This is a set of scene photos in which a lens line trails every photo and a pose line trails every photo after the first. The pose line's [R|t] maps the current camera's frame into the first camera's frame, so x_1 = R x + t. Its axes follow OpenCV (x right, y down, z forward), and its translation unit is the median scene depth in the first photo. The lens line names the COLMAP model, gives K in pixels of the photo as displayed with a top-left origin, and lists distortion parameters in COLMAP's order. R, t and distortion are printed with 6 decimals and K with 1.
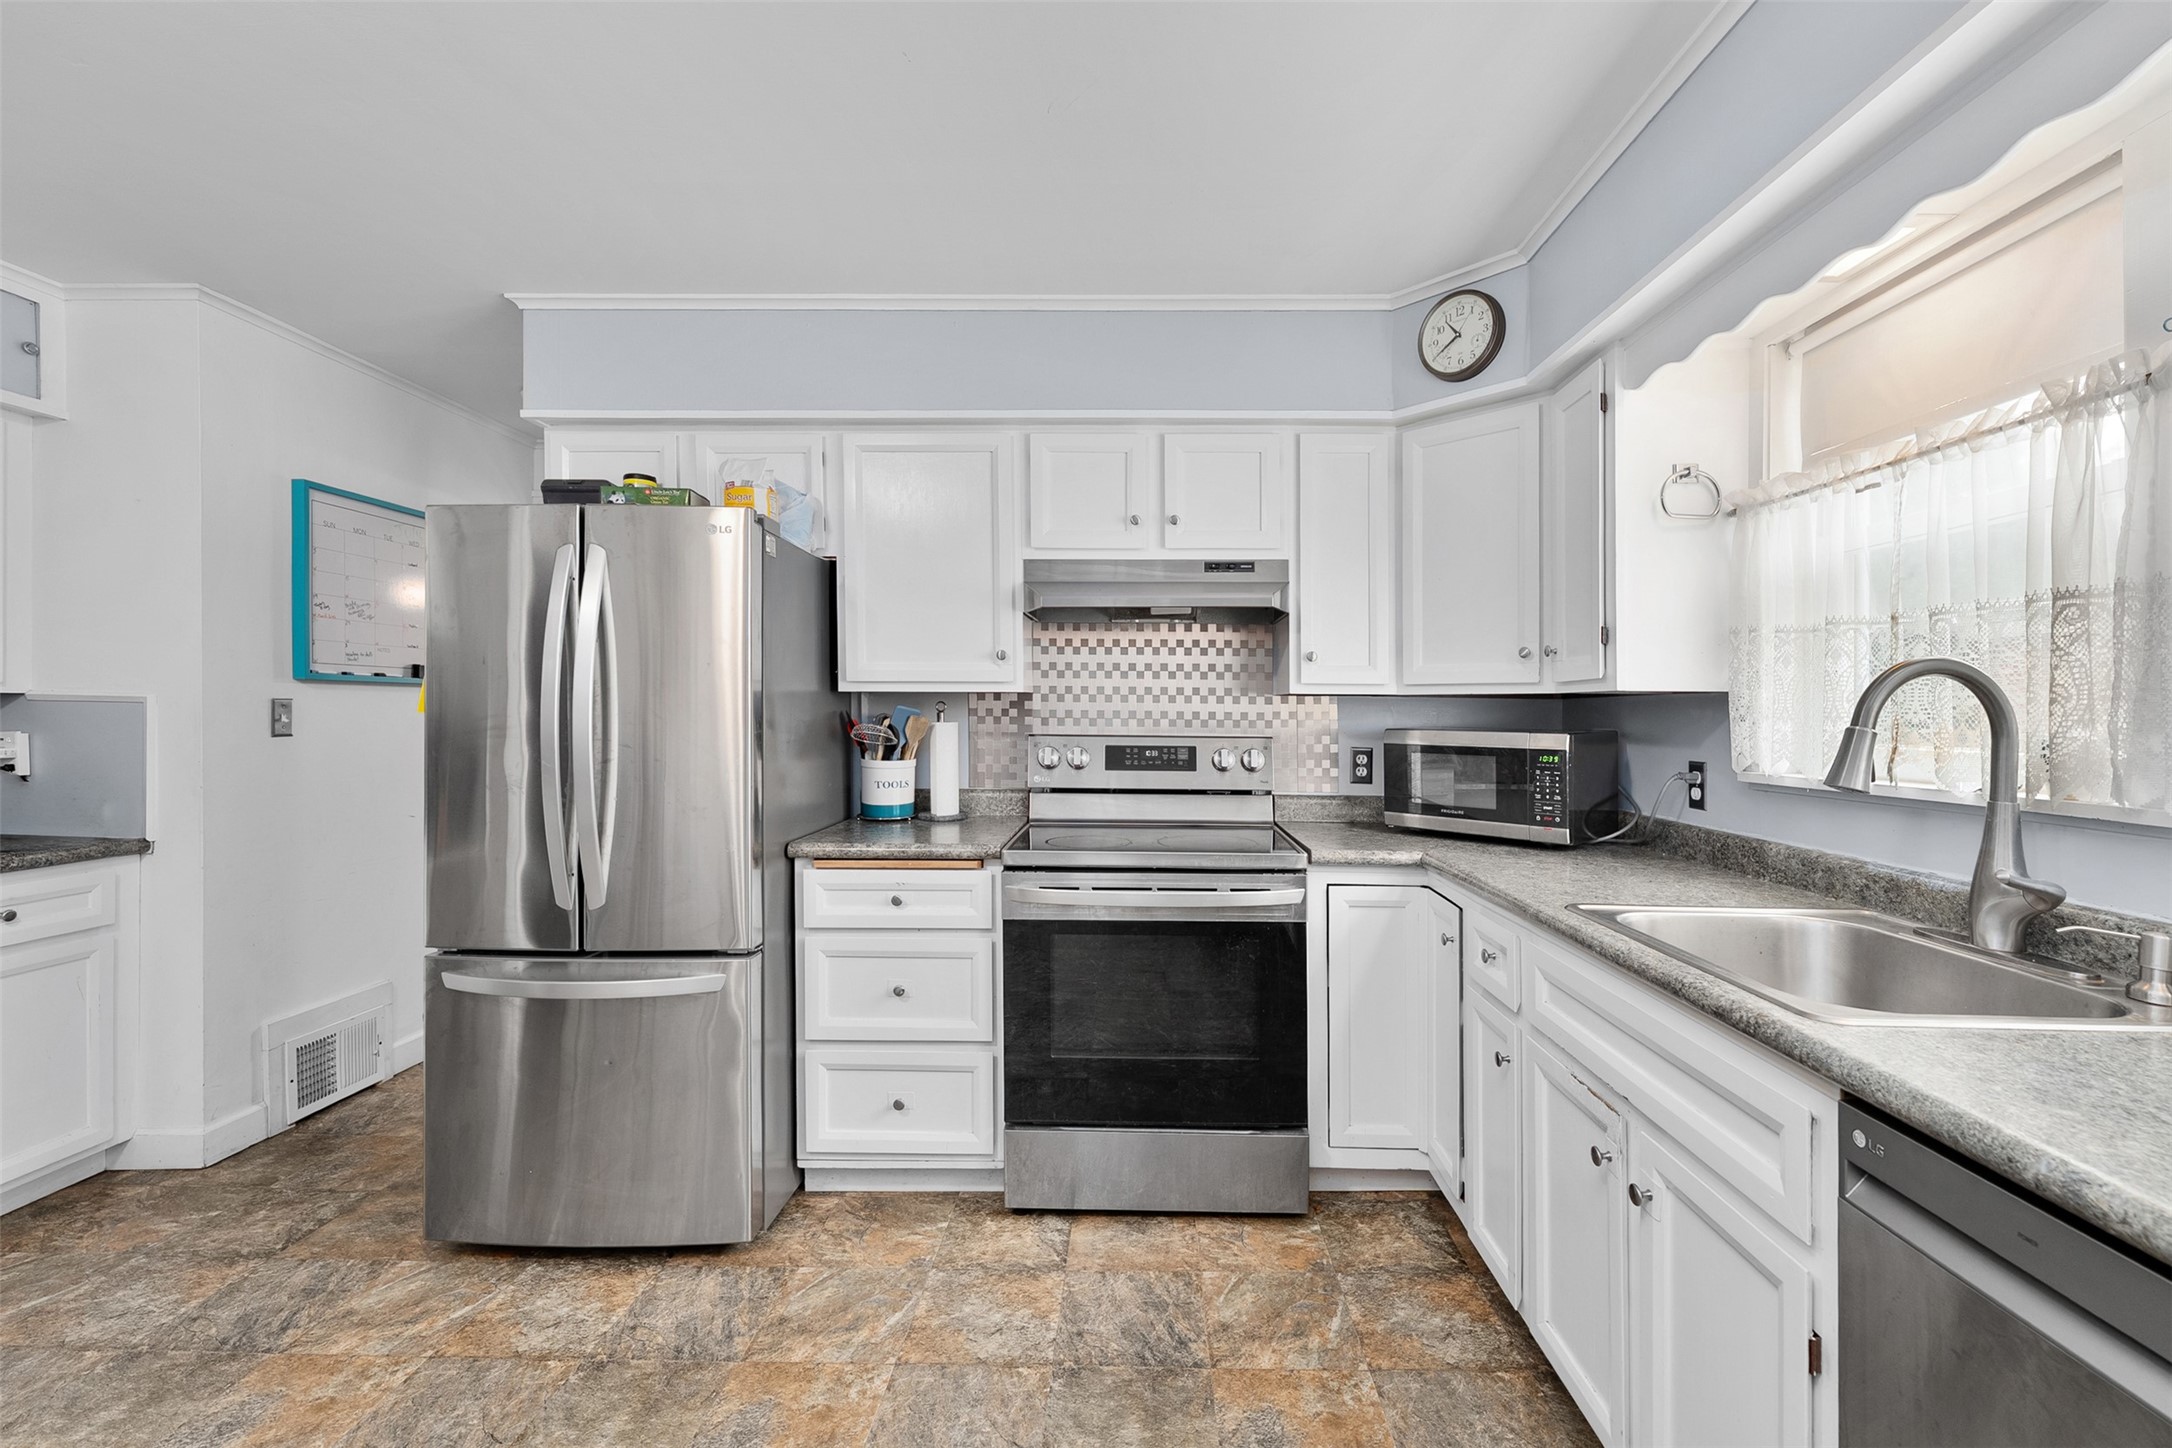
lens RADIAL K [[893.3, 0, 1117.2], [0, 893.3, 721.1], [0, 0, 1]] dist [-0.017847, 0.002300]
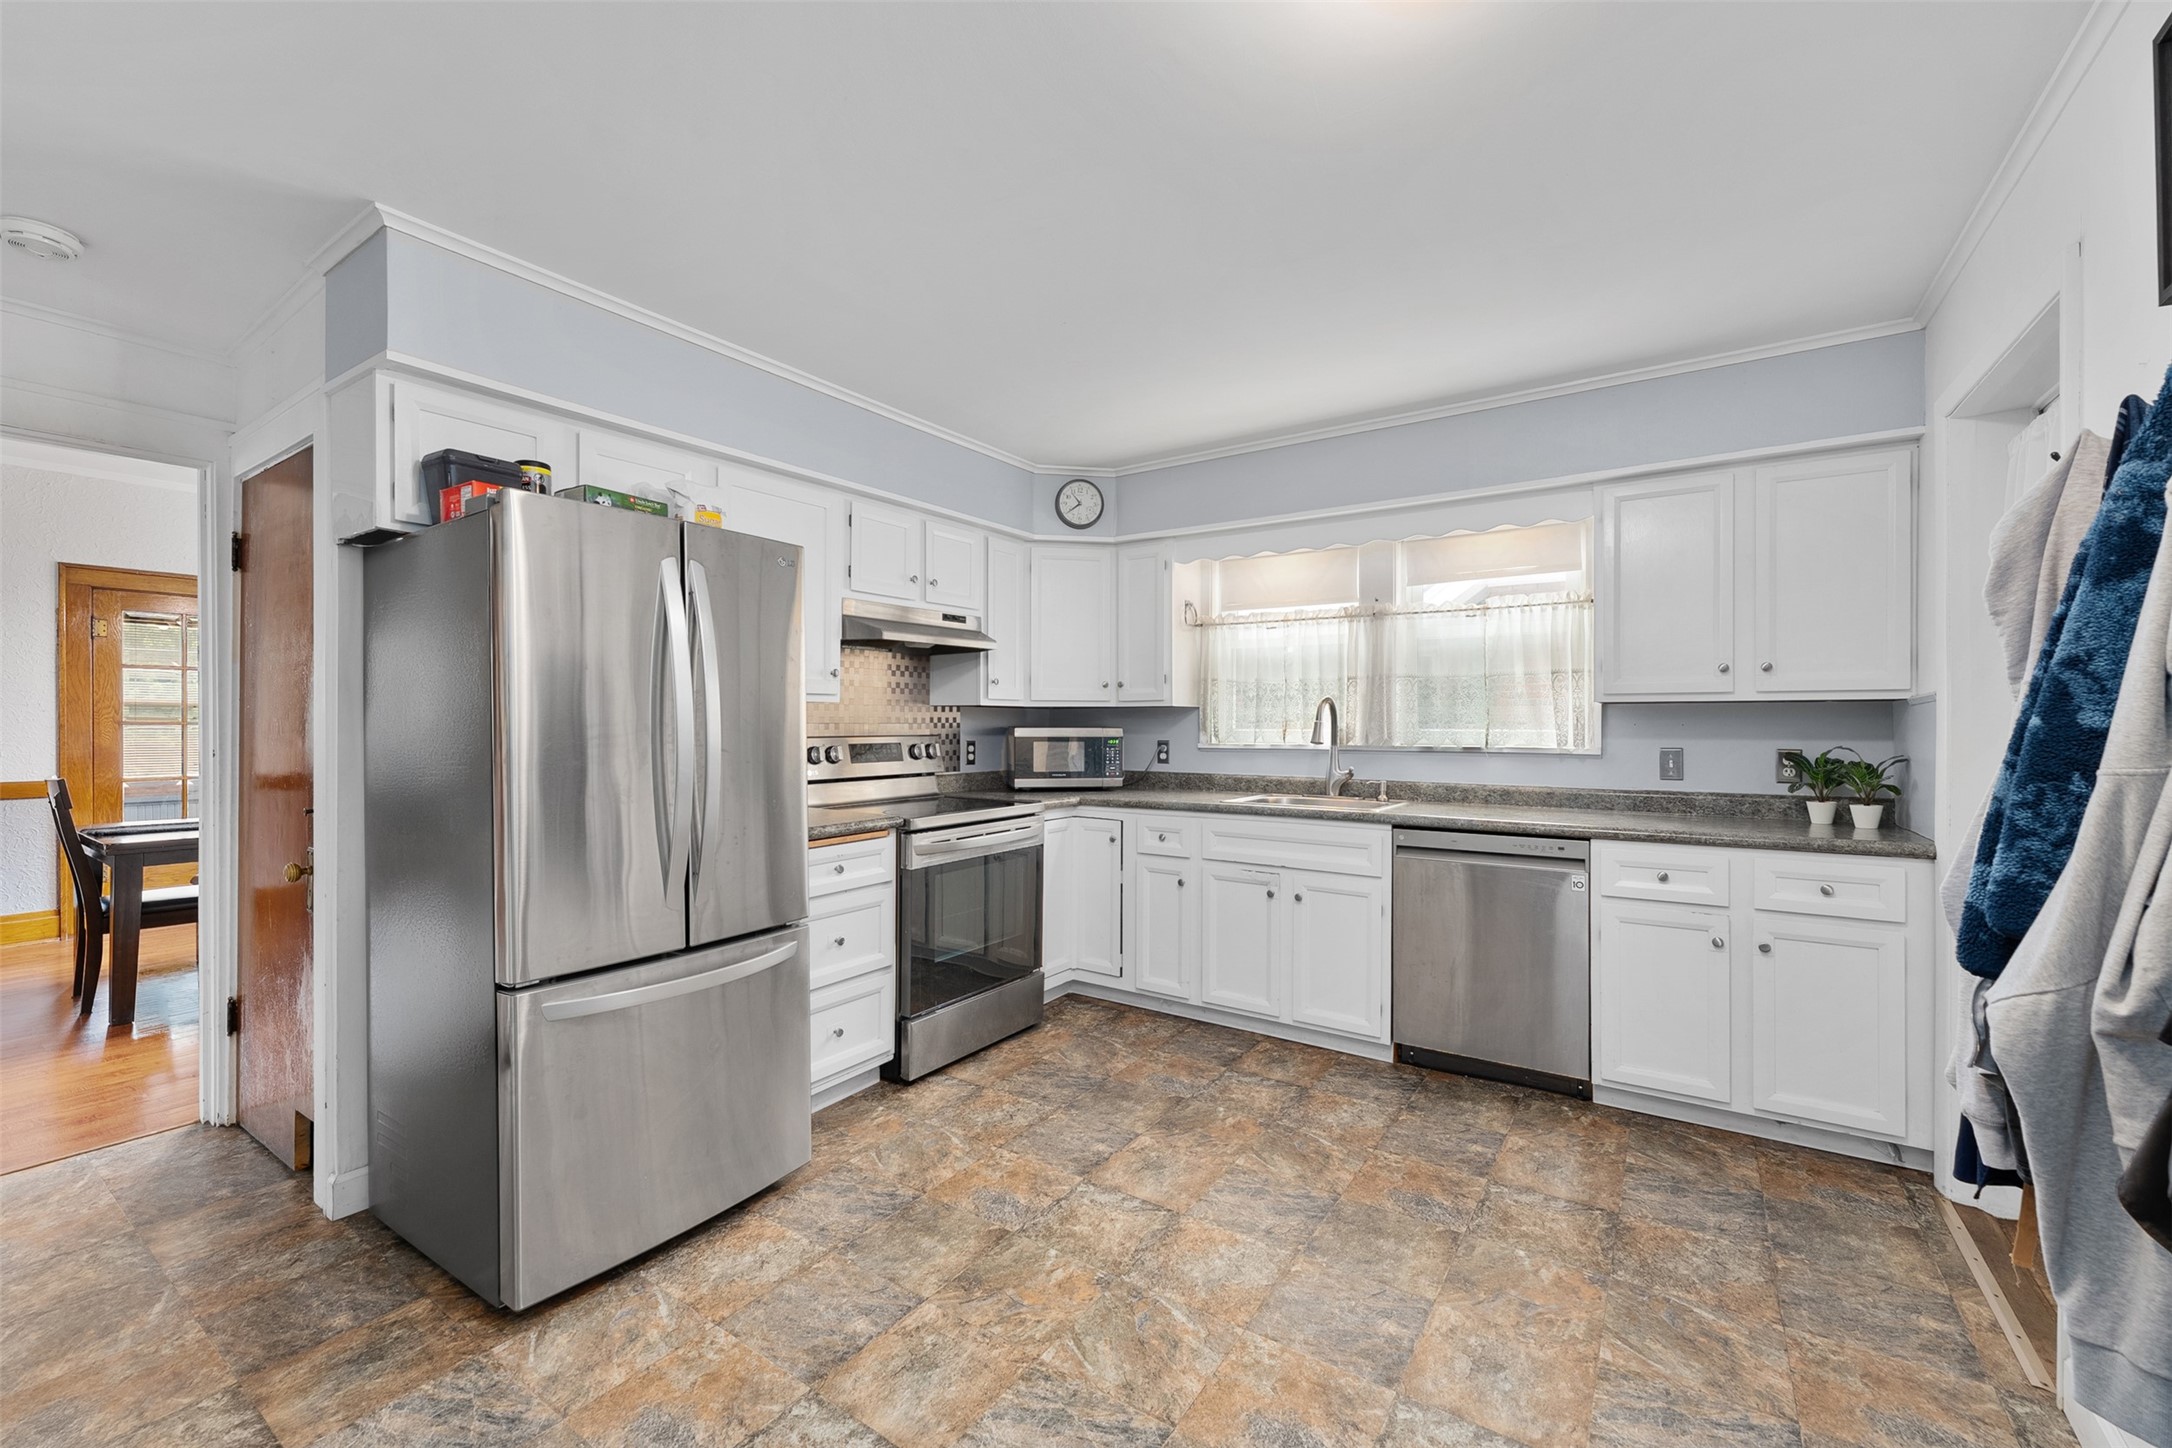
lens RADIAL K [[879.3, 0, 1088.1], [0, 879.3, 707.5], [0, 0, 1]] dist [0.001246, -0.001408]
pose [[0.554441, 0.007849, 0.832186, -1.066099], [0.012184, 0.999772, -0.017546, 0.002721], [-0.832134, 0.019868, 0.554219, 0.016543]]
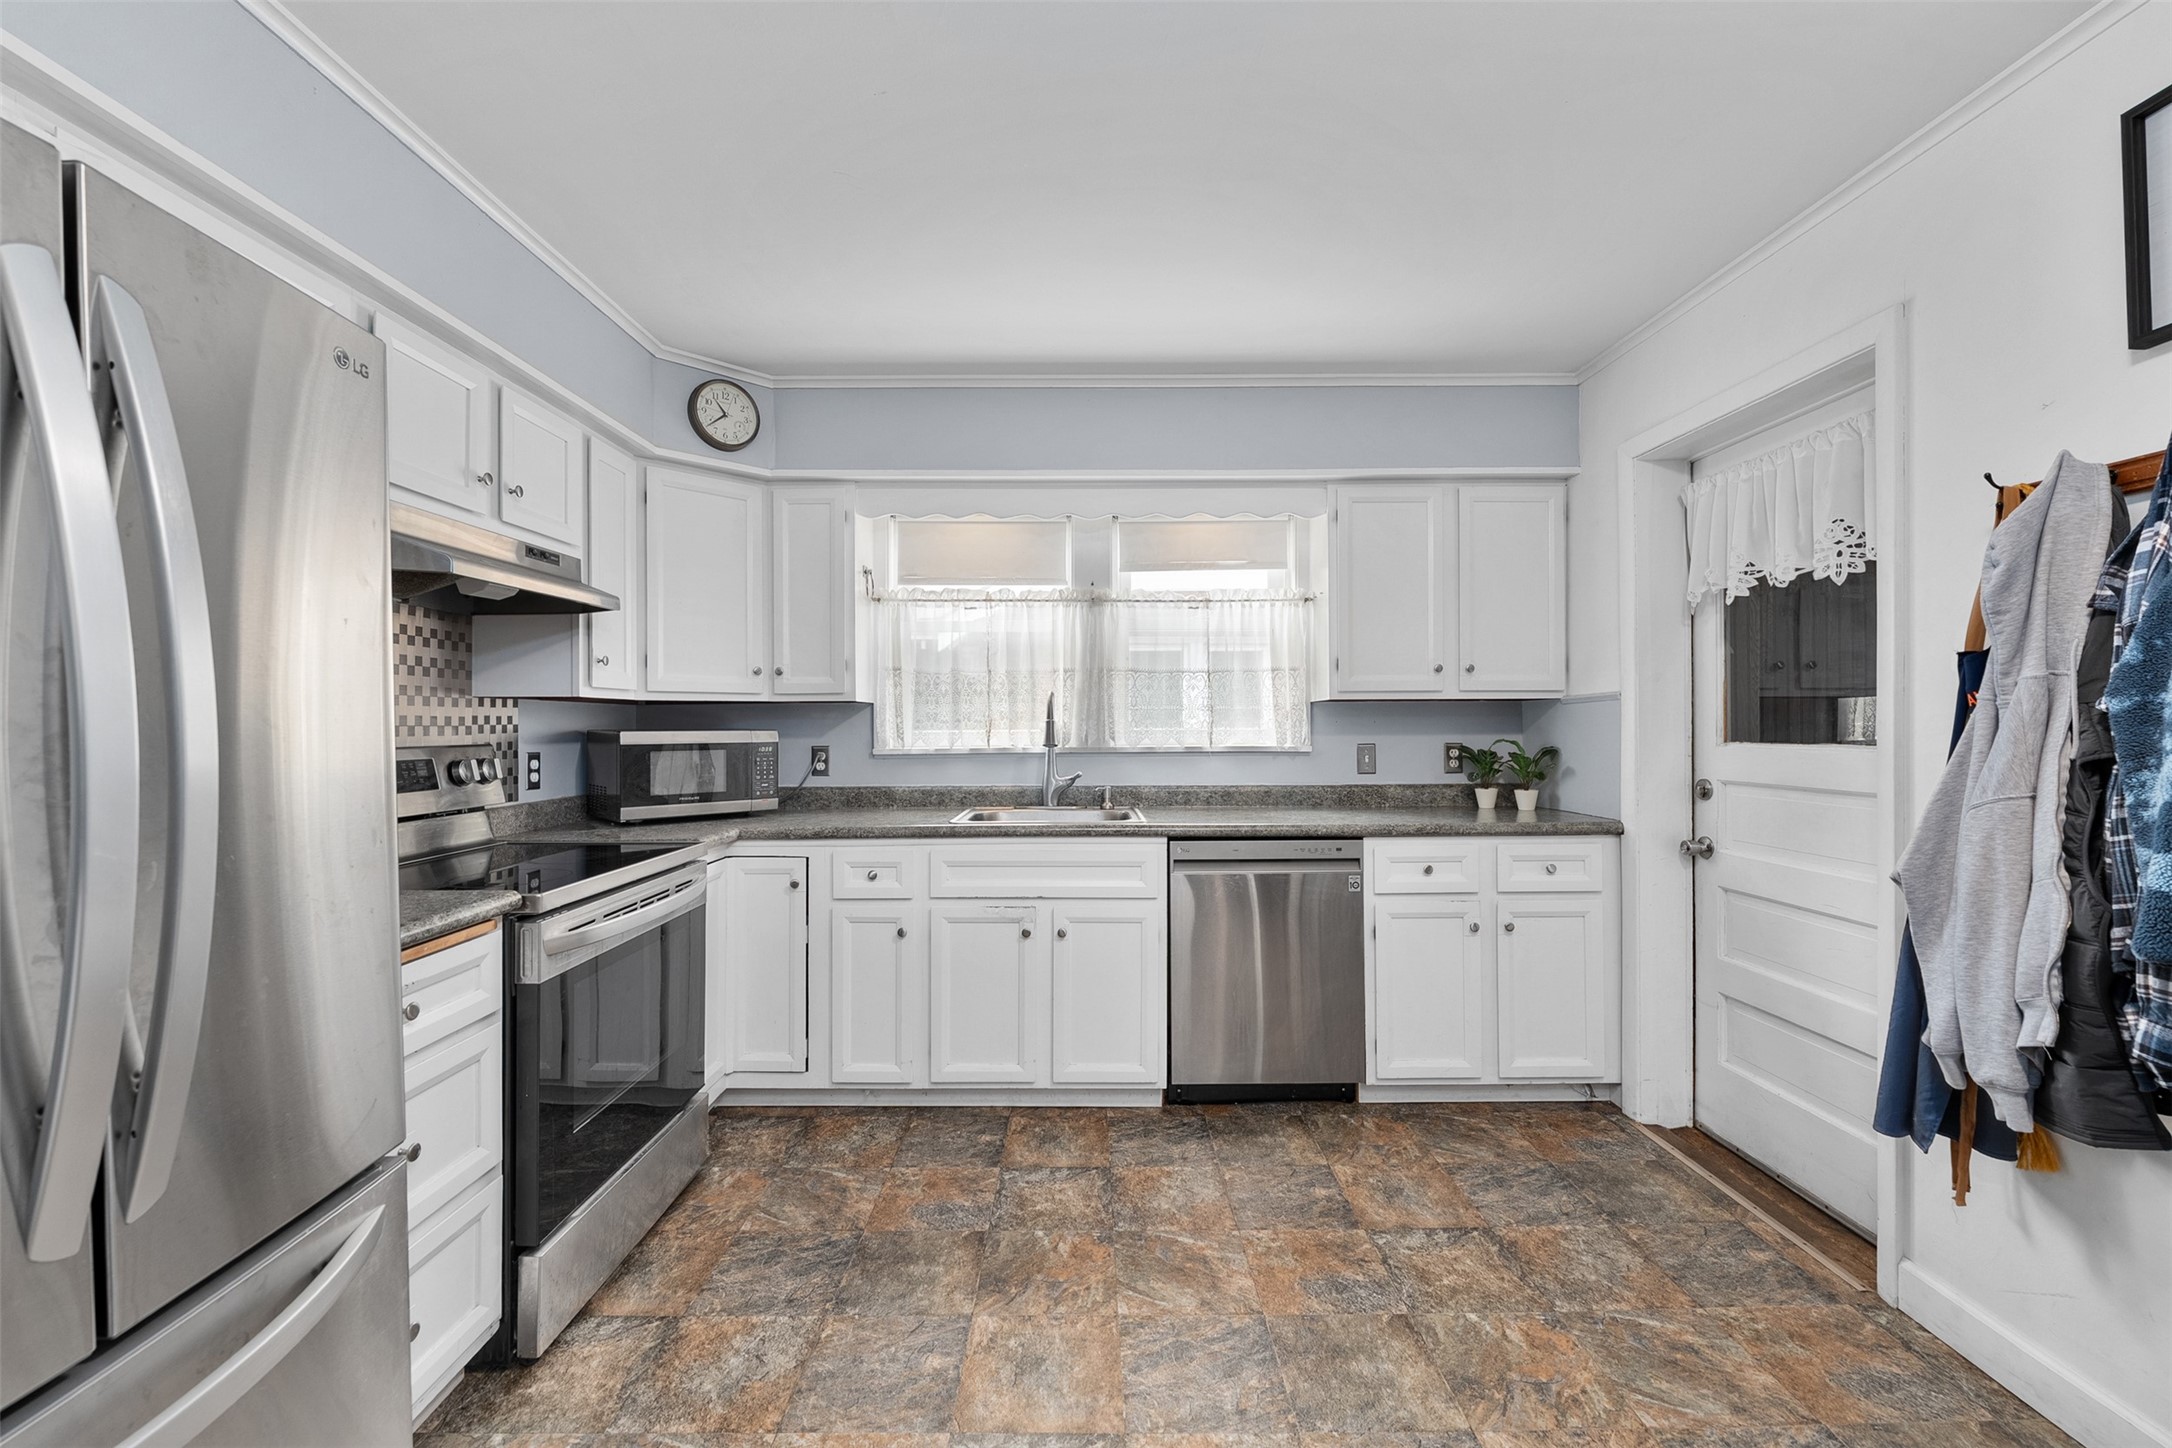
lens RADIAL K [[879.3, 0, 1078.2], [0, 879.3, 714.0], [0, 0, 1]] dist [0.001246, -0.001408]
pose [[-0.004431, 0.003043, 0.999986, -0.863593], [0.016456, 0.999860, -0.002970, 0.000475], [-0.999855, 0.016443, -0.004481, 0.512173]]
